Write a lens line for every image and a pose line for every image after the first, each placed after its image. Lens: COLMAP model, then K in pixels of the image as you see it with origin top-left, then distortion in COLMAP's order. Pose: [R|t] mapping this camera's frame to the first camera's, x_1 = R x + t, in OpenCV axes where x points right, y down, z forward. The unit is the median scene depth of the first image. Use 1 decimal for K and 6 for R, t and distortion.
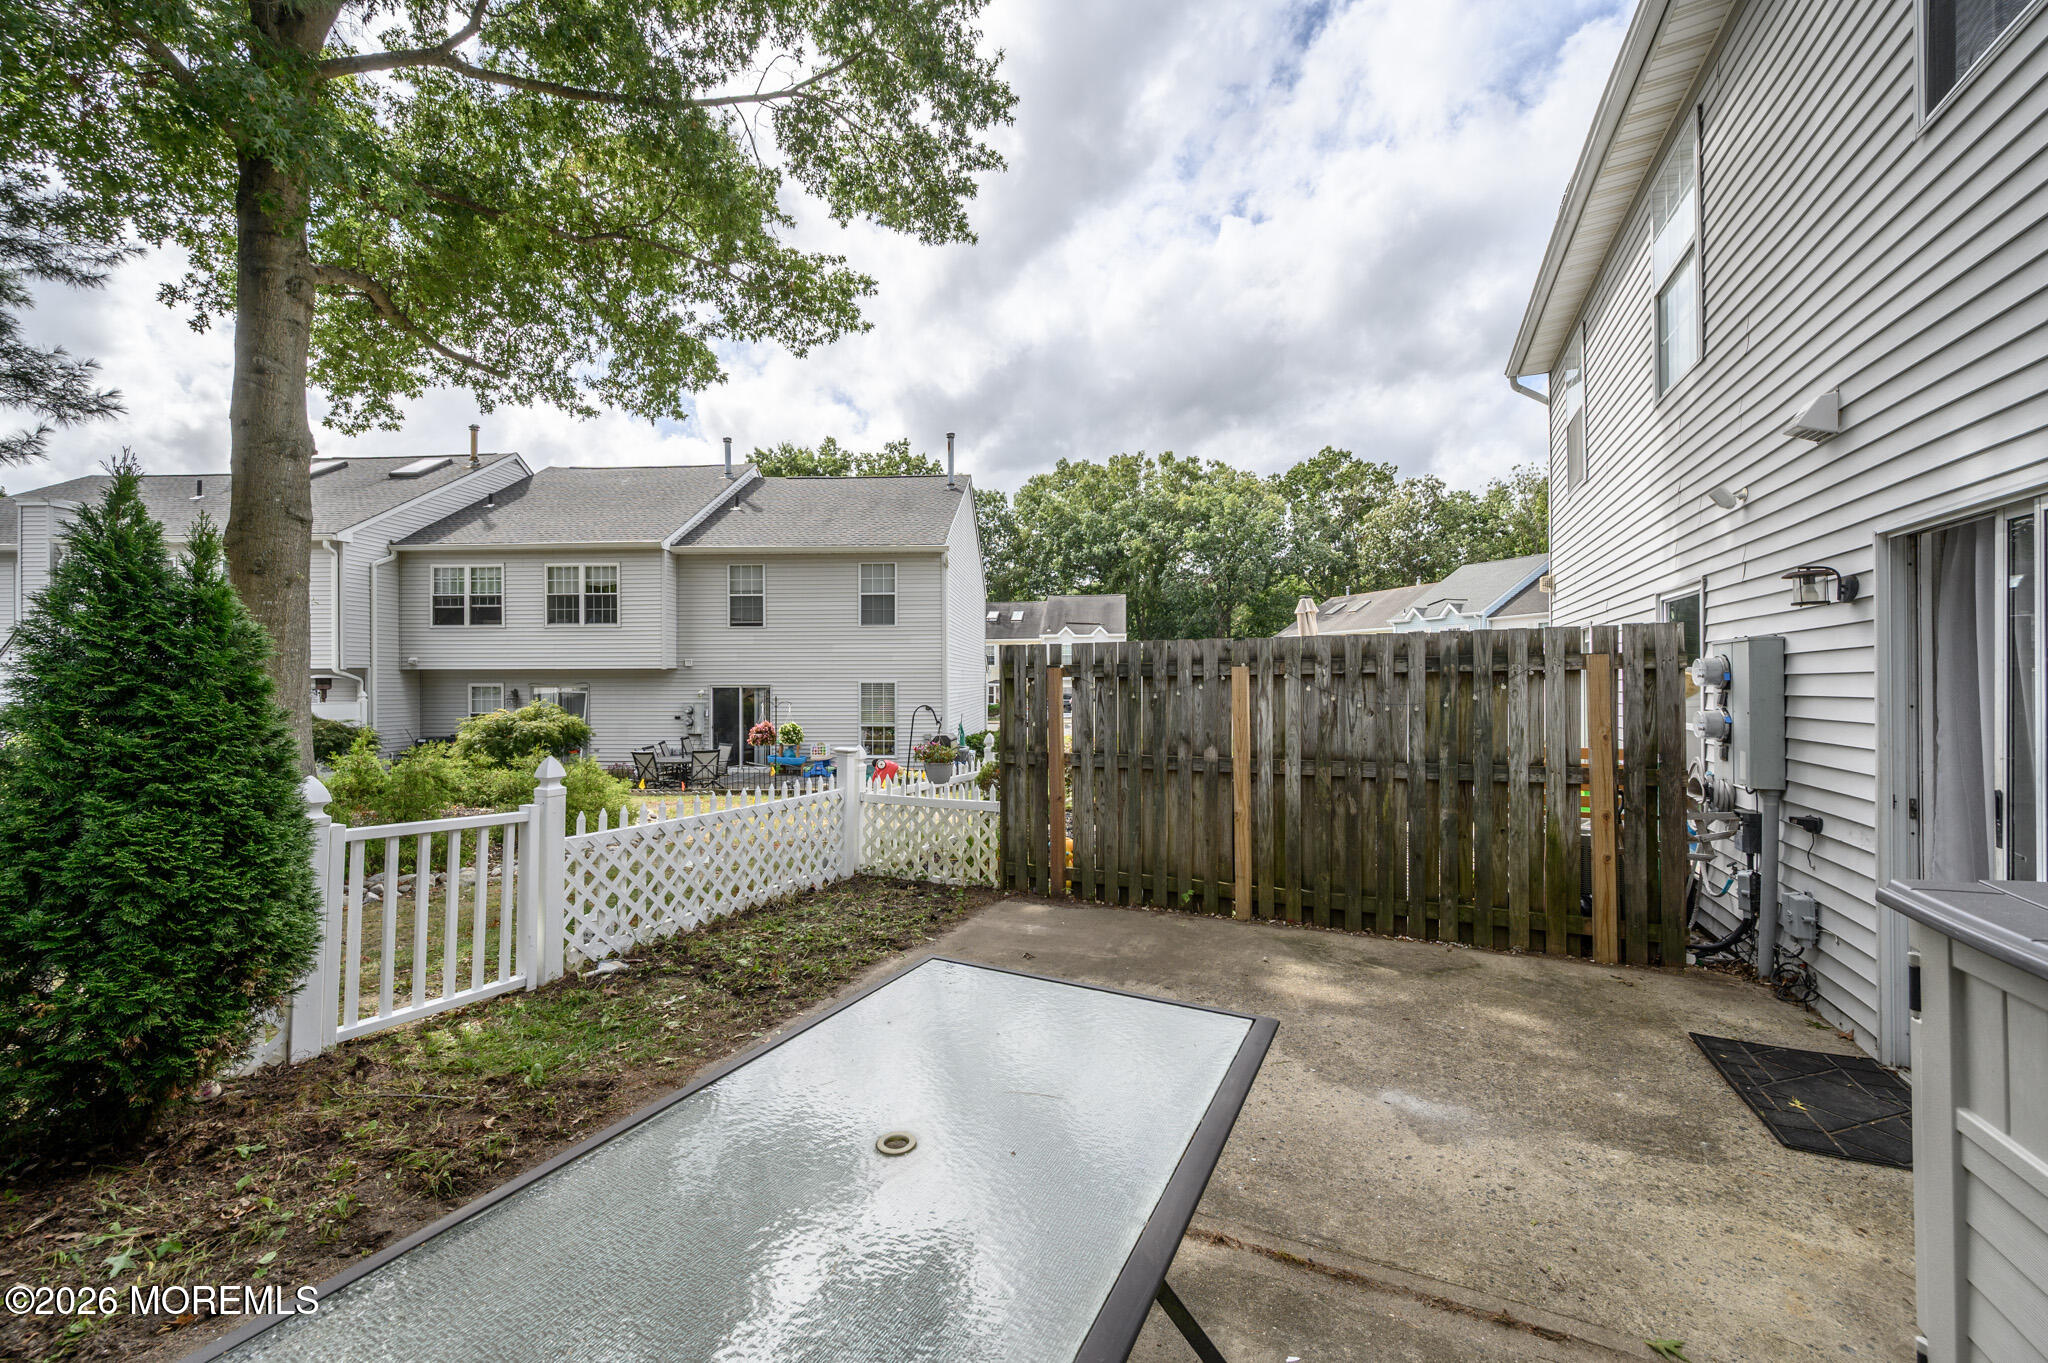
lens RADIAL K [[804.3, 0, 1024.0], [0, 804.3, 681.5], [0, 0, 1]] dist [0.001248, 0.000051]
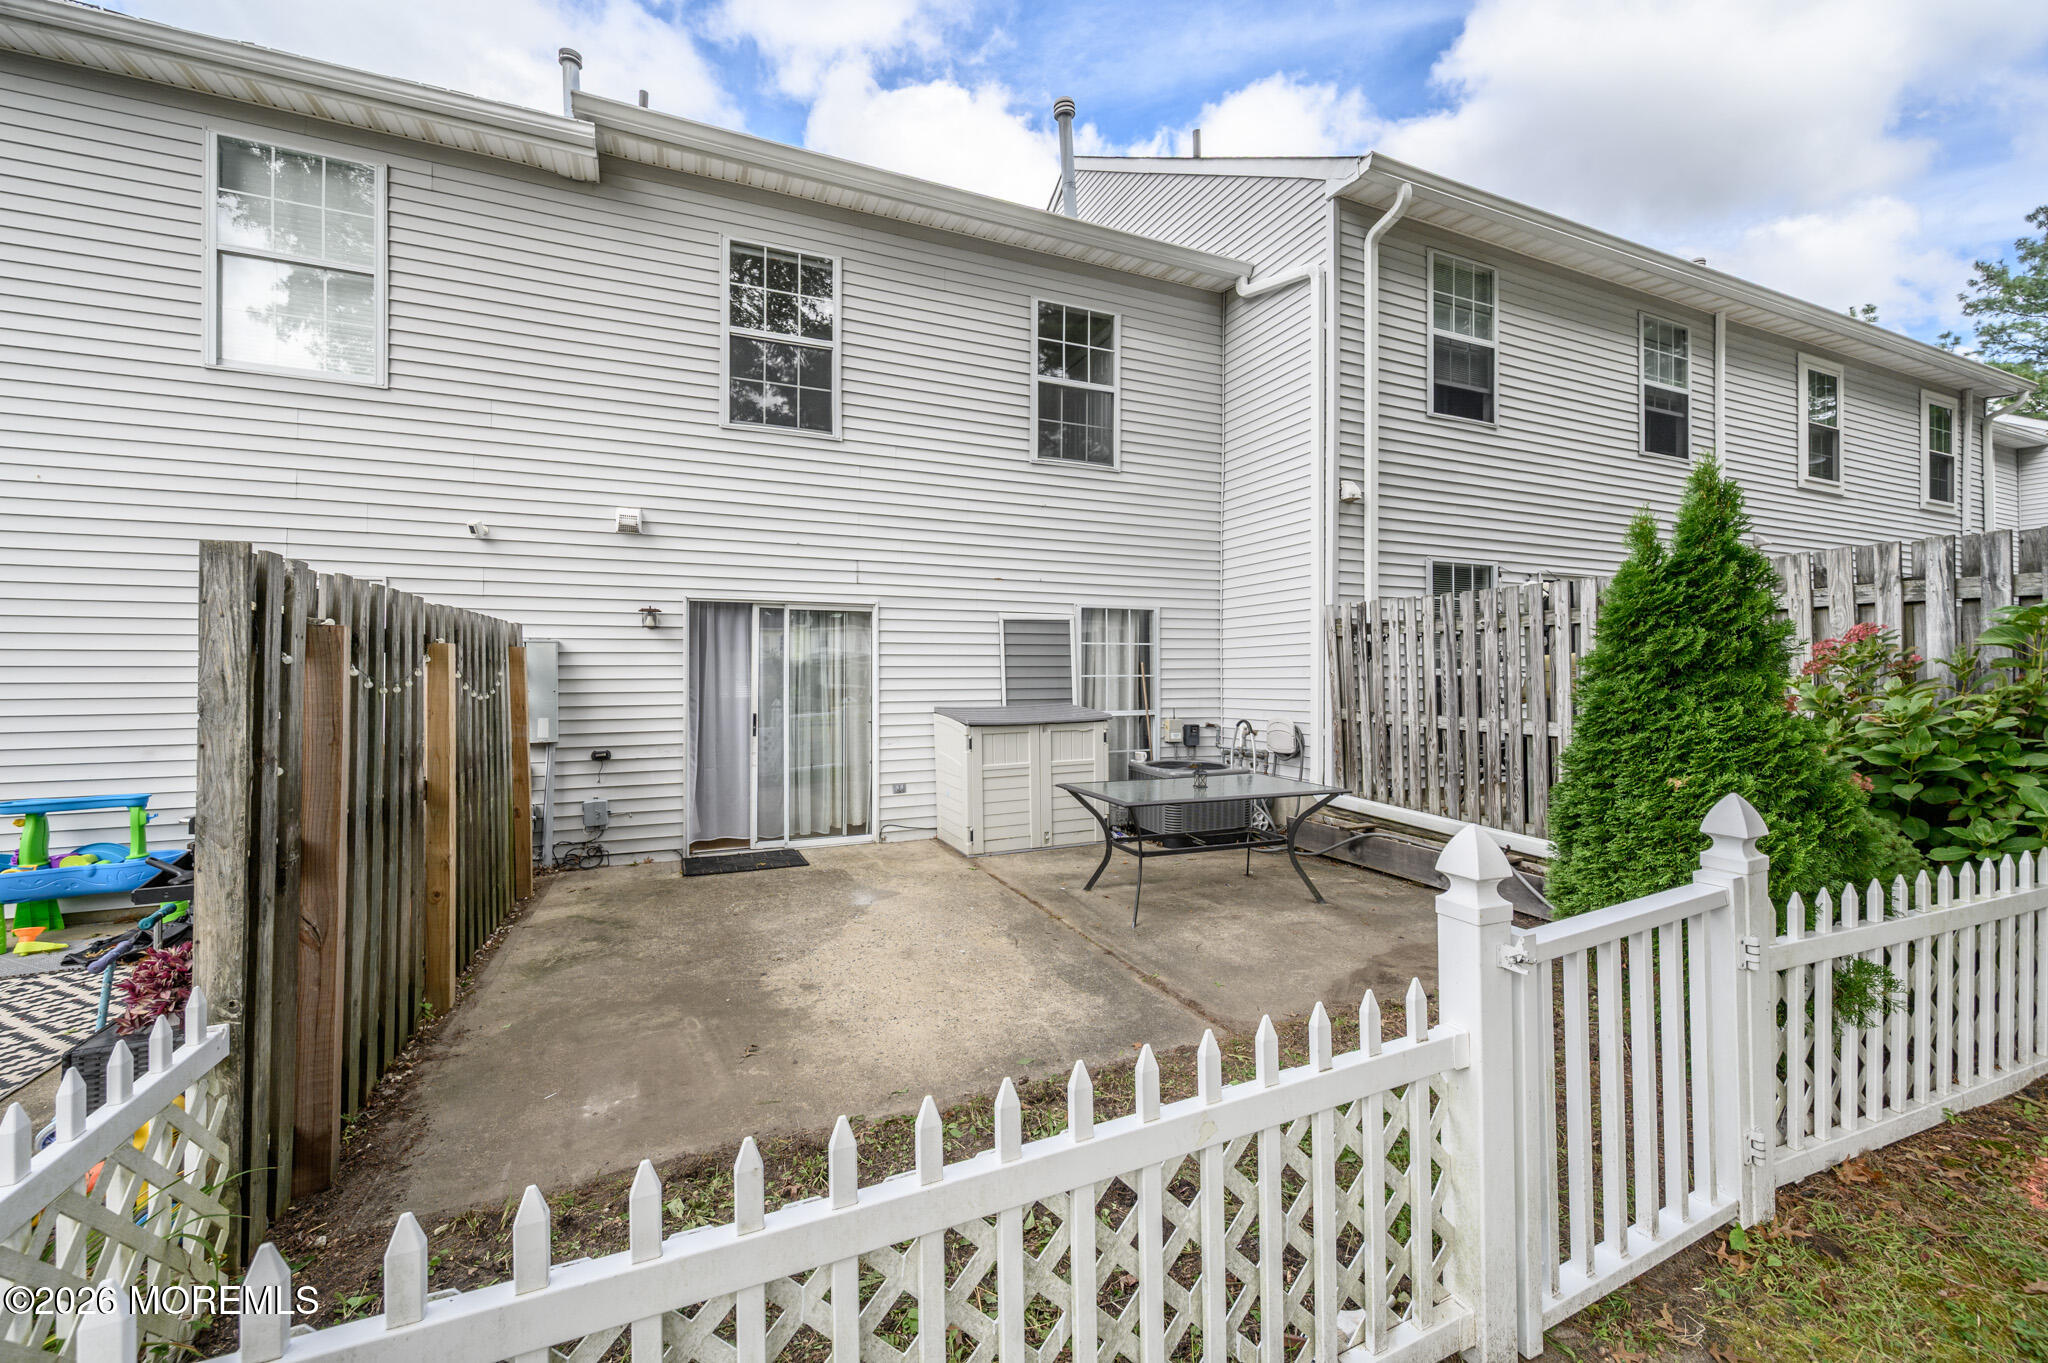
lens RADIAL K [[805.7, 0, 1019.0], [0, 805.7, 673.9], [0, 0, 1]] dist [-0.000169, -0.000285]
pose [[-0.744424, 0.004780, 0.667690, -0.589948], [0.002721, 0.999988, -0.004126, 0.013115], [-0.667701, -0.001255, -0.744428, 1.254440]]
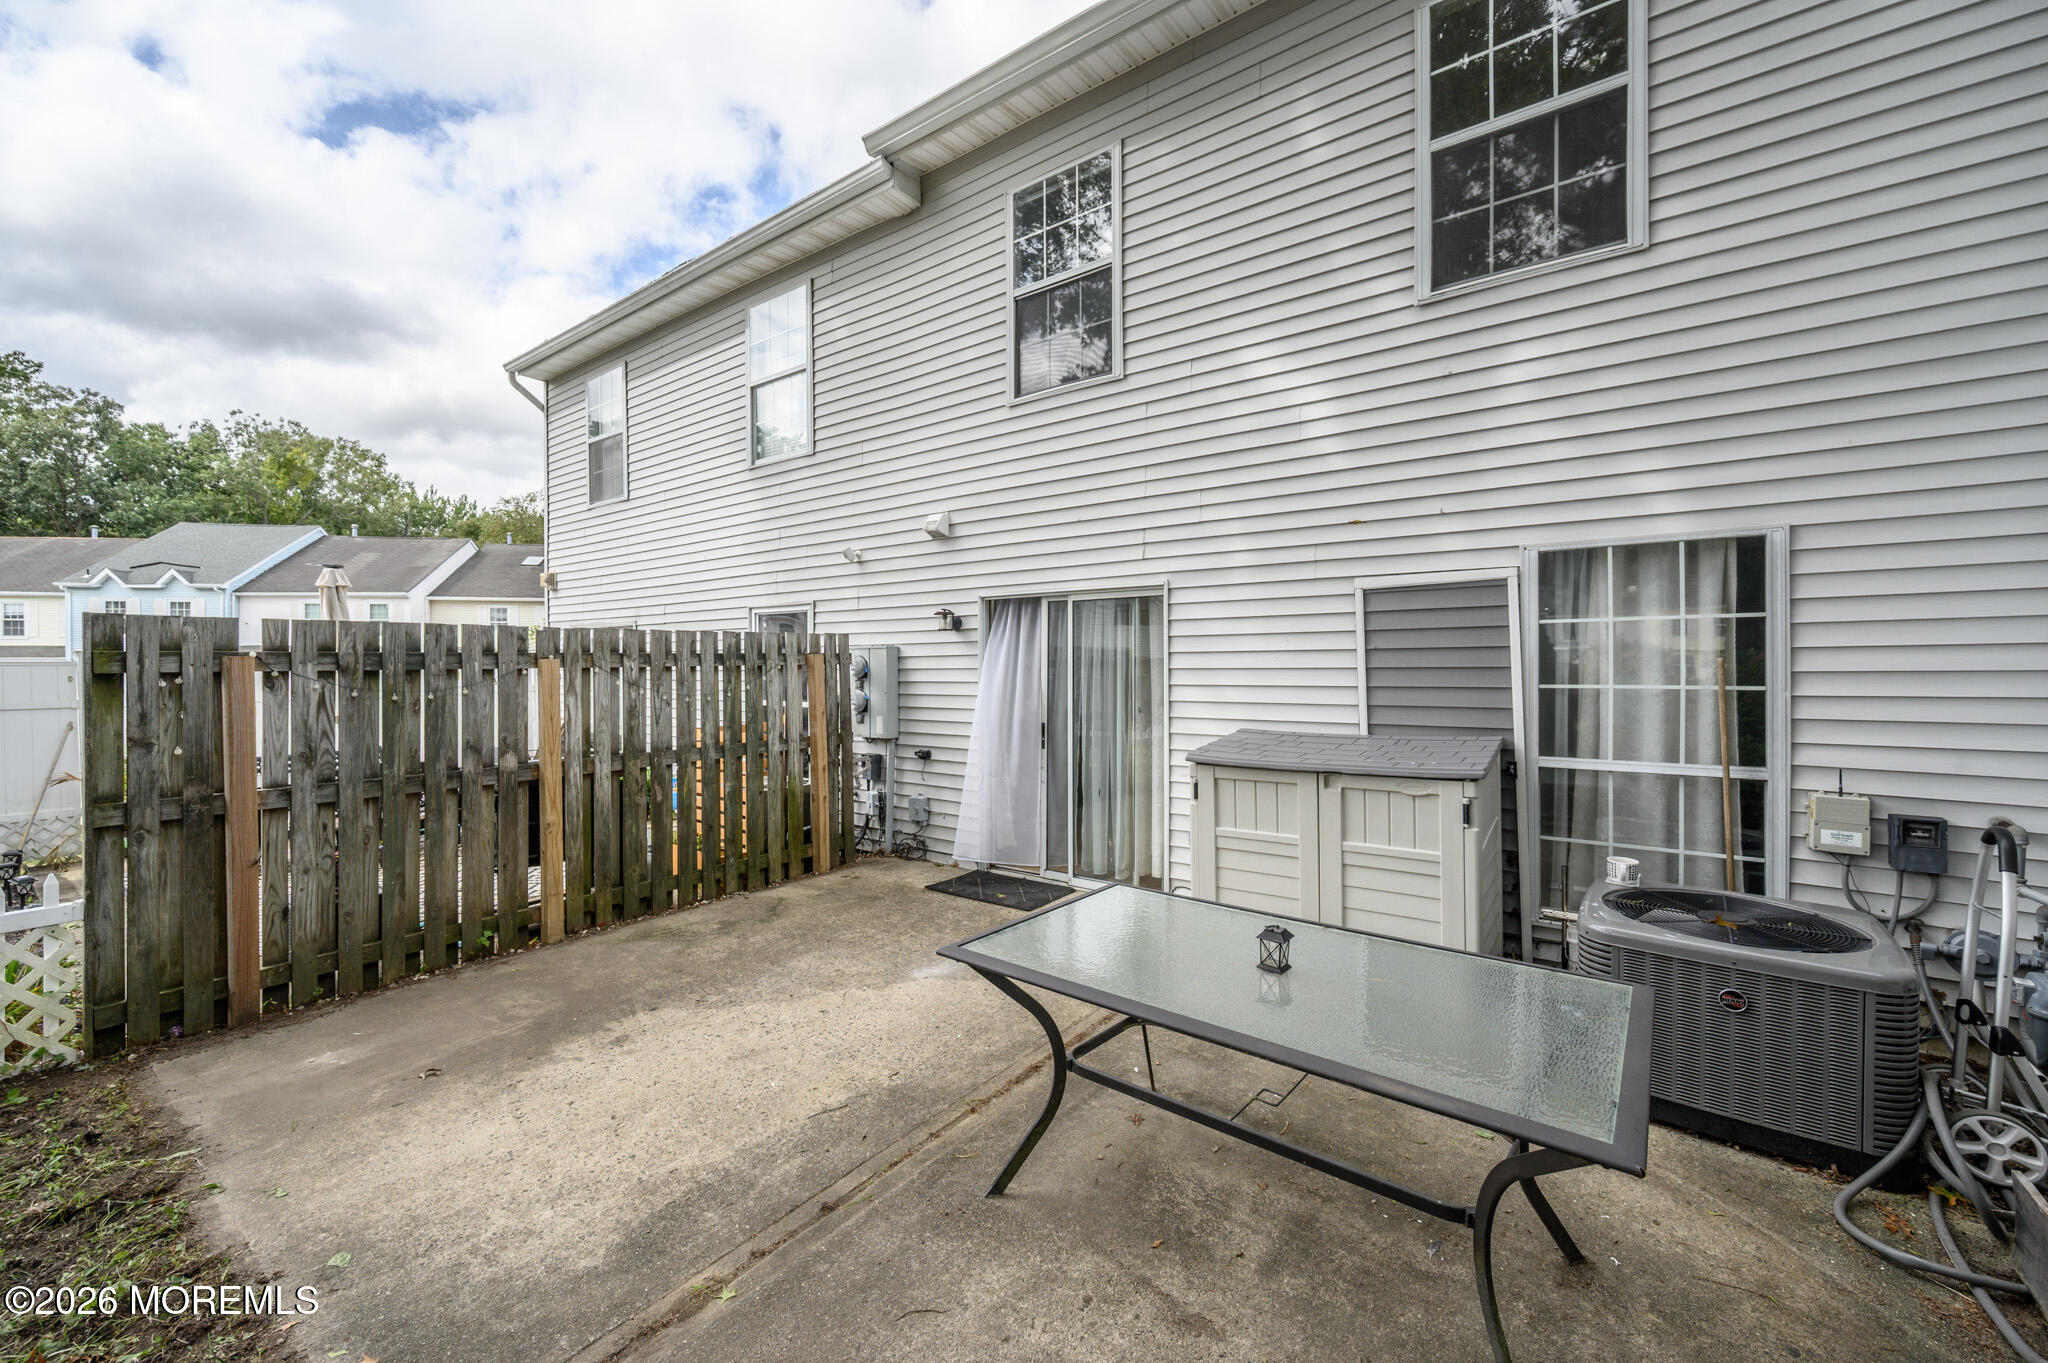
lens RADIAL K [[805.7, 0, 1019.0], [0, 805.7, 673.9], [0, 0, 1]] dist [-0.000169, -0.000285]
pose [[0.208518, -0.007206, 0.977992, -0.520004], [0.001003, 0.999974, 0.007154, -0.008091], [-0.978018, -0.000511, 0.208520, 0.326165]]
